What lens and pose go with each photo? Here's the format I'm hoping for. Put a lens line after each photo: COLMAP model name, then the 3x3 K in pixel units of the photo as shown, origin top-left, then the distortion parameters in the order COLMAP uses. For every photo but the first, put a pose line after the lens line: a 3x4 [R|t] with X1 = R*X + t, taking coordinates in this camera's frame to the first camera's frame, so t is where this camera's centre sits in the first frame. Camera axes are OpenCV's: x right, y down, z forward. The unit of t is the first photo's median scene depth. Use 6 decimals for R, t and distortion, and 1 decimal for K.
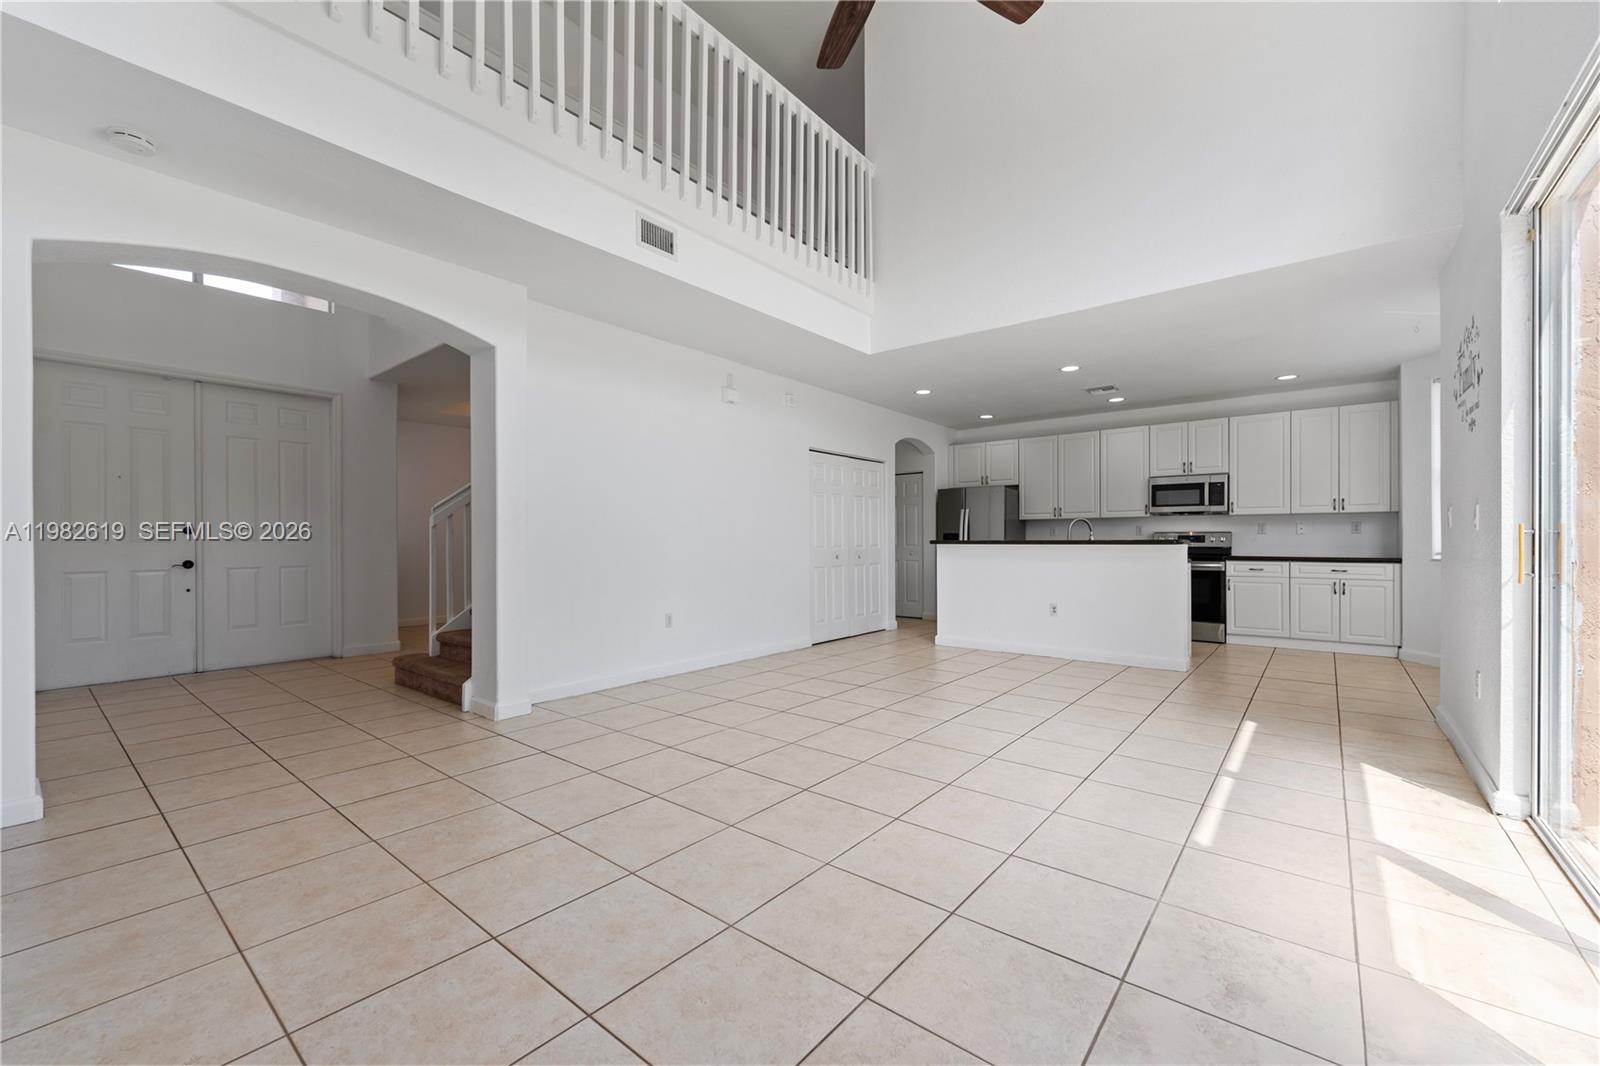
lens RADIAL K [[652.1, 0, 796.3], [0, 652.1, 537.6], [0, 0, 1]] dist [0.000687, -0.001541]
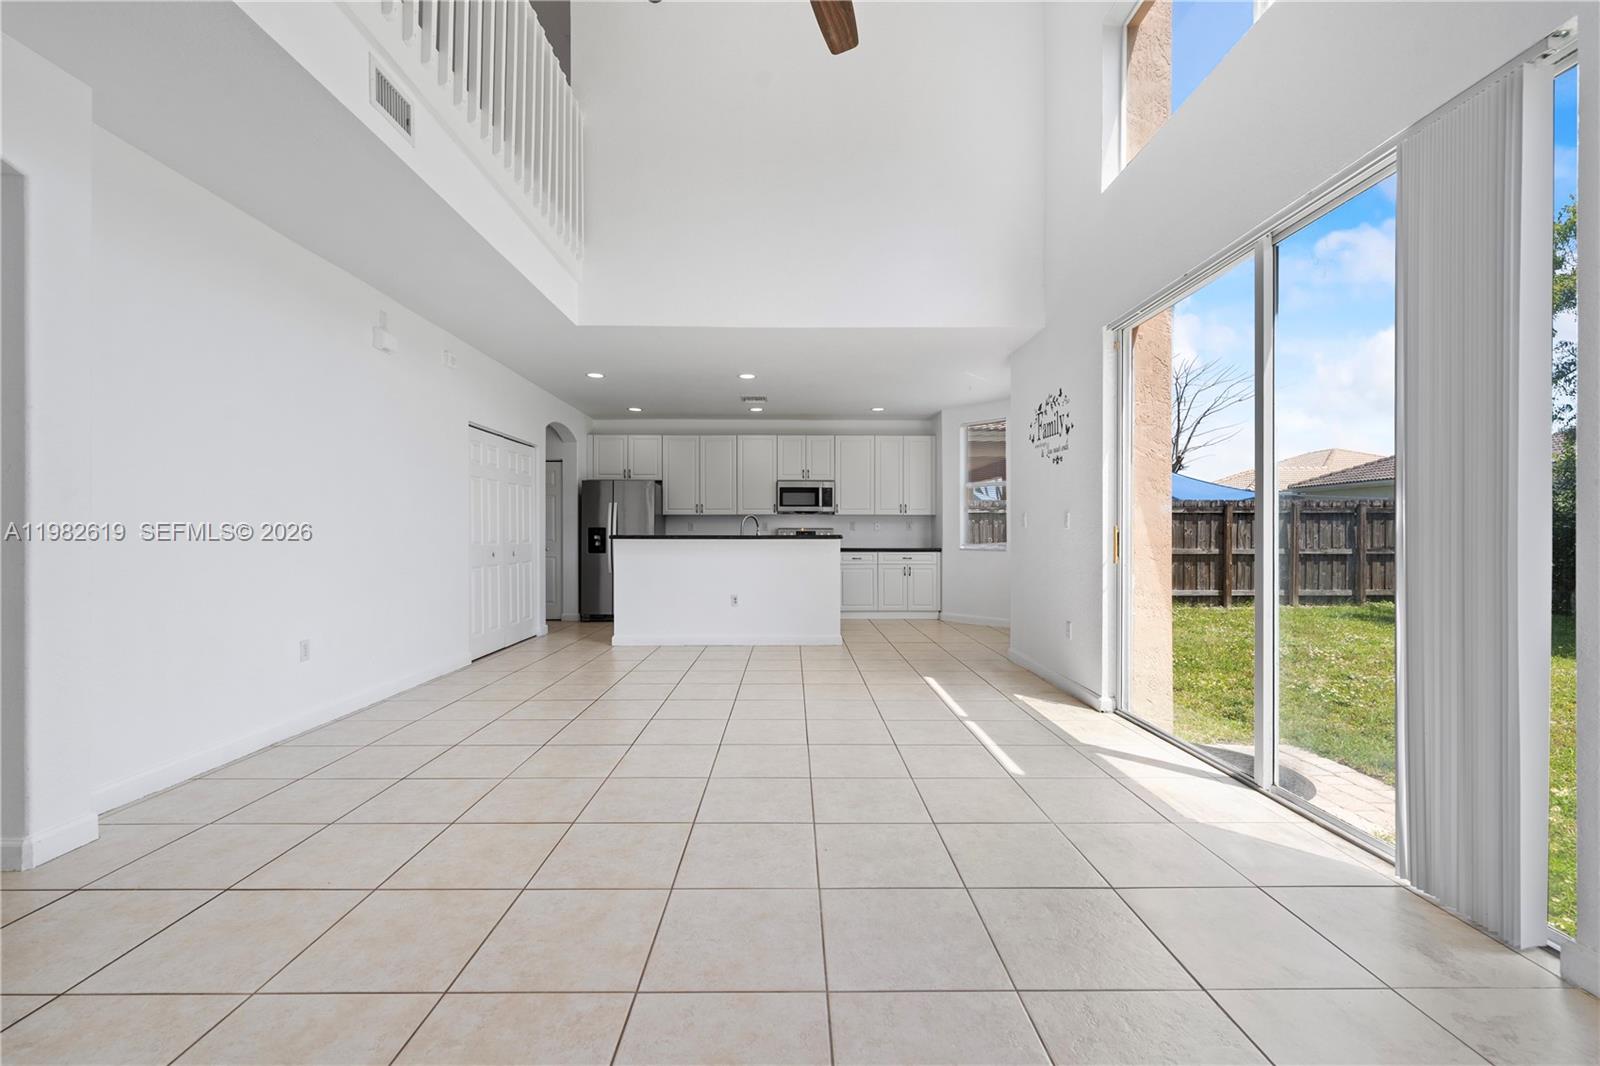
lens RADIAL K [[652.1, 0, 801.1], [0, 652.1, 528.6], [0, 0, 1]] dist [0.000687, -0.001541]
pose [[0.764845, 0.008418, 0.644160, -0.184352], [-0.005026, 0.999962, -0.007100, 0.000354], [-0.644195, 0.002193, 0.764858, 0.102535]]
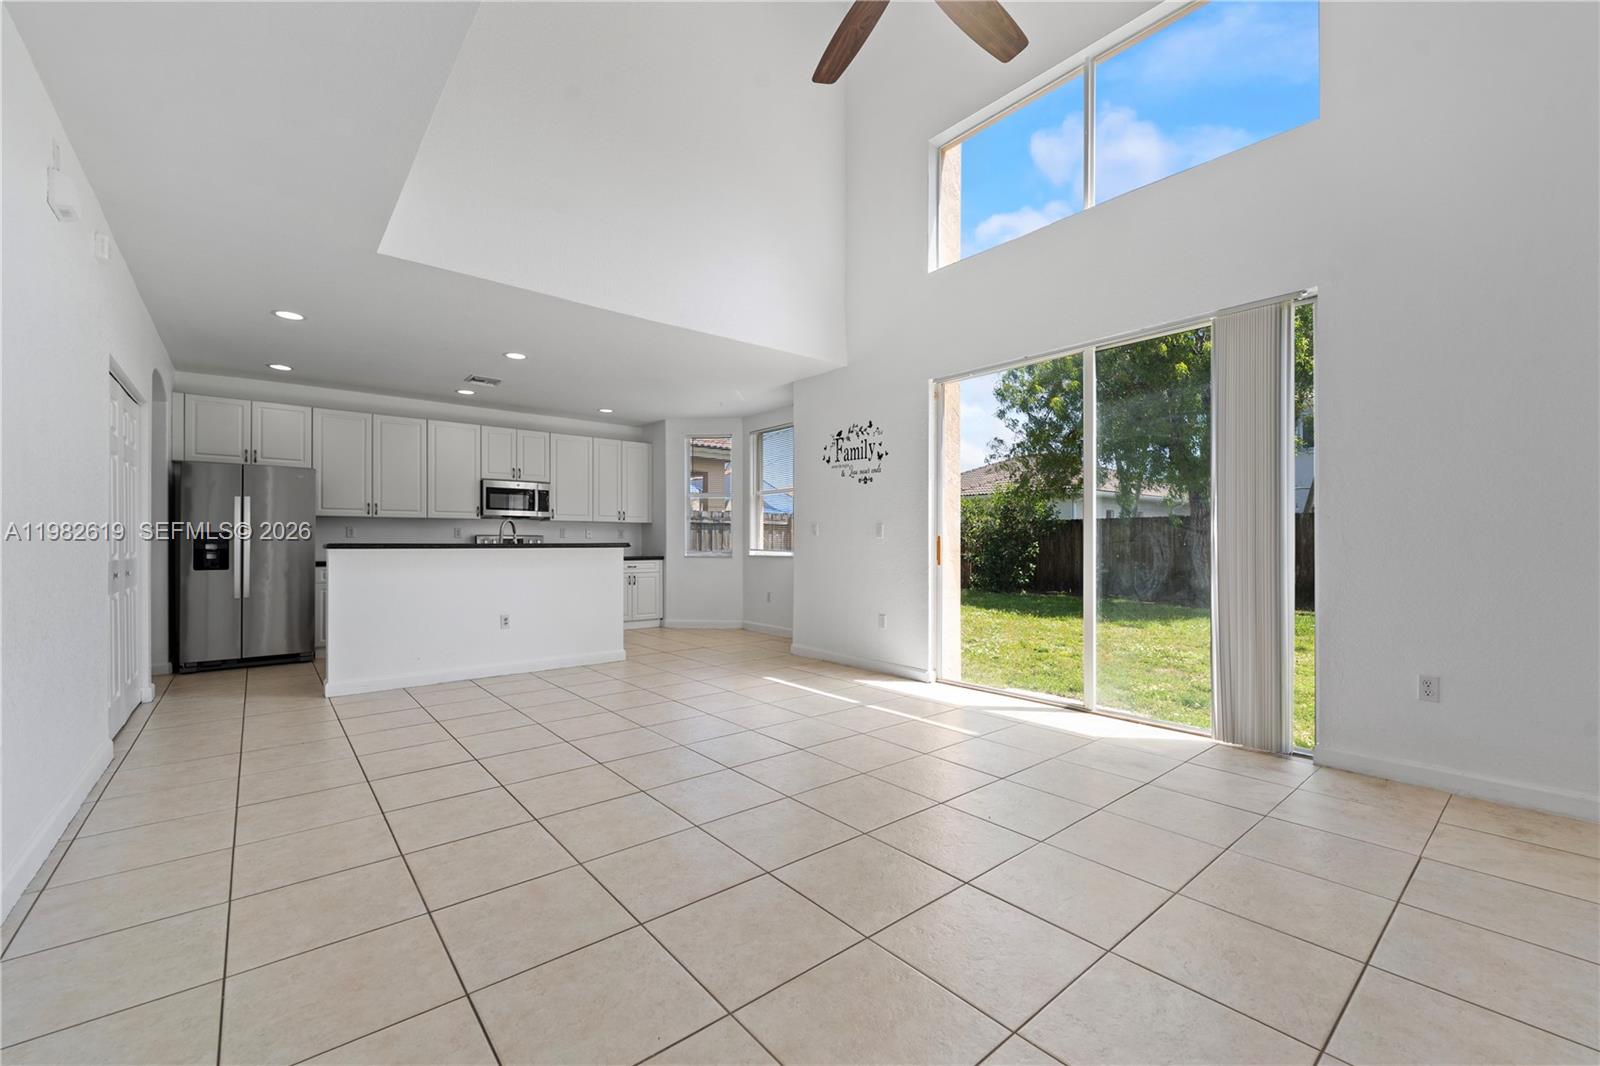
lens RADIAL K [[652.1, 0, 799.9], [0, 652.1, 533.6], [0, 0, 1]] dist [0.000687, -0.001541]
pose [[0.185000, 0.015844, 0.982611, -0.359917], [-0.005424, 0.999871, -0.015101, 0.001910], [-0.982723, -0.002536, 0.185062, 0.389587]]
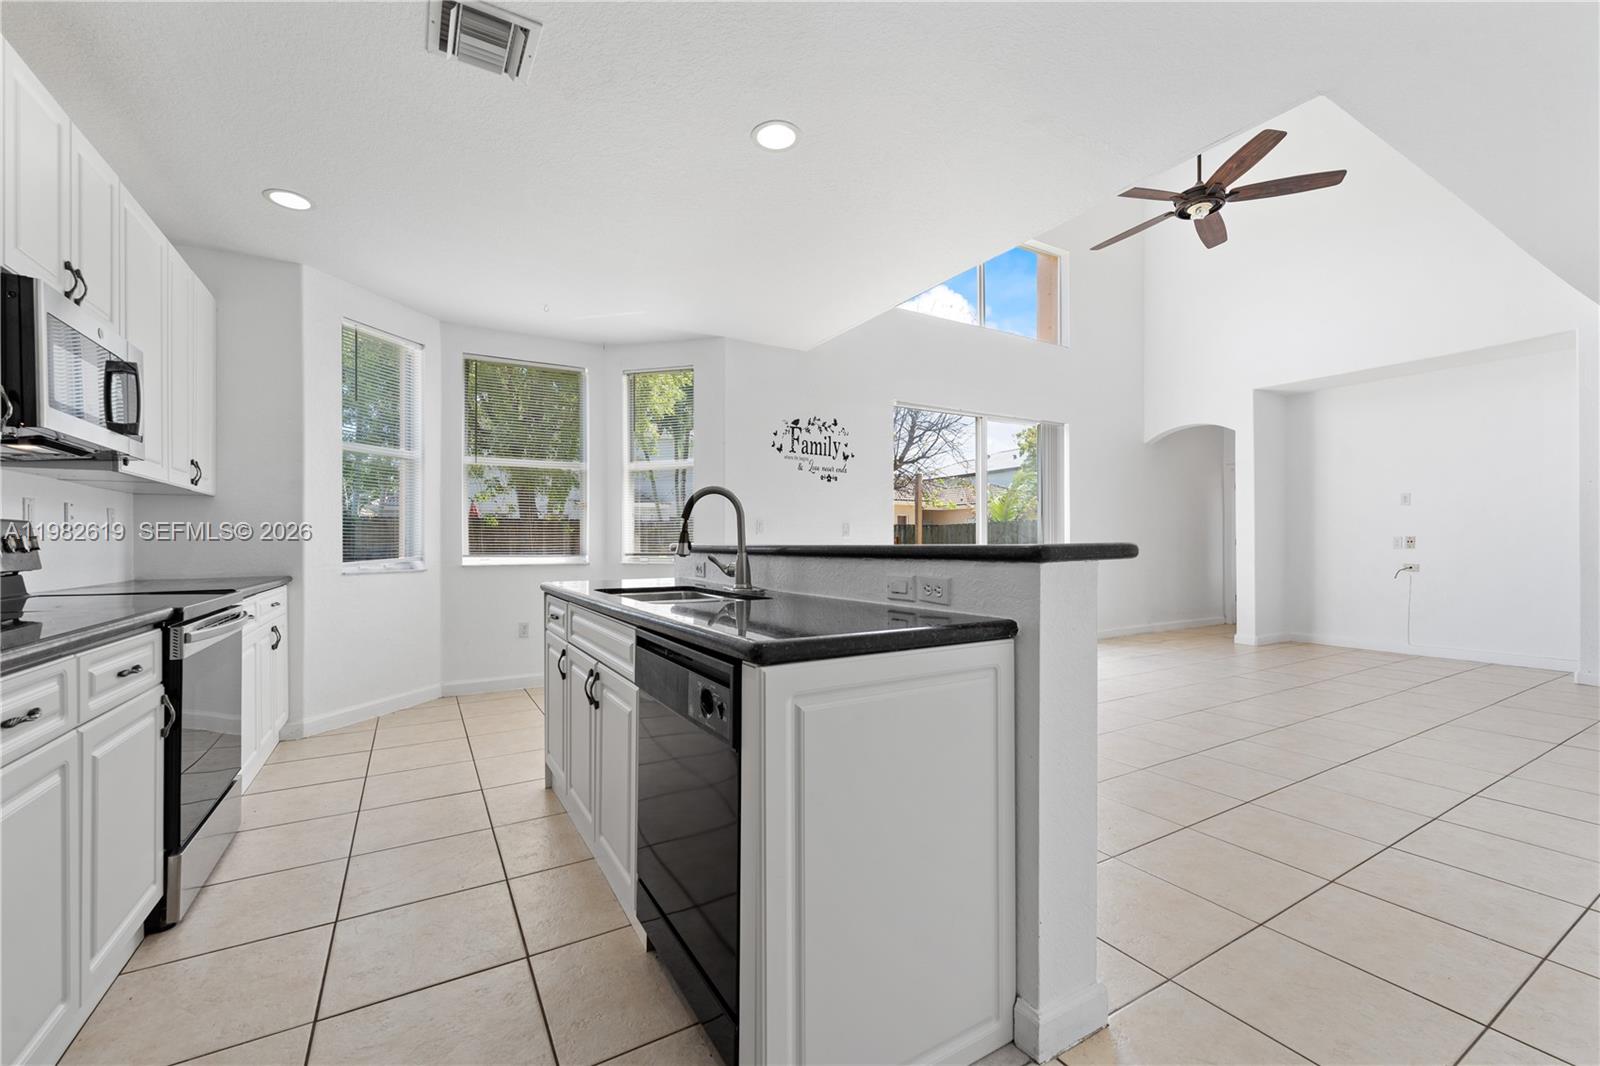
lens RADIAL K [[652.1, 0, 799.1], [0, 652.1, 535.2], [0, 0, 1]] dist [0.000687, -0.001541]
pose [[-0.939636, 0.010003, 0.342030, 0.236329], [0.003942, 0.999823, -0.018413, 0.006046], [-0.342154, -0.015953, -0.939508, 1.240629]]
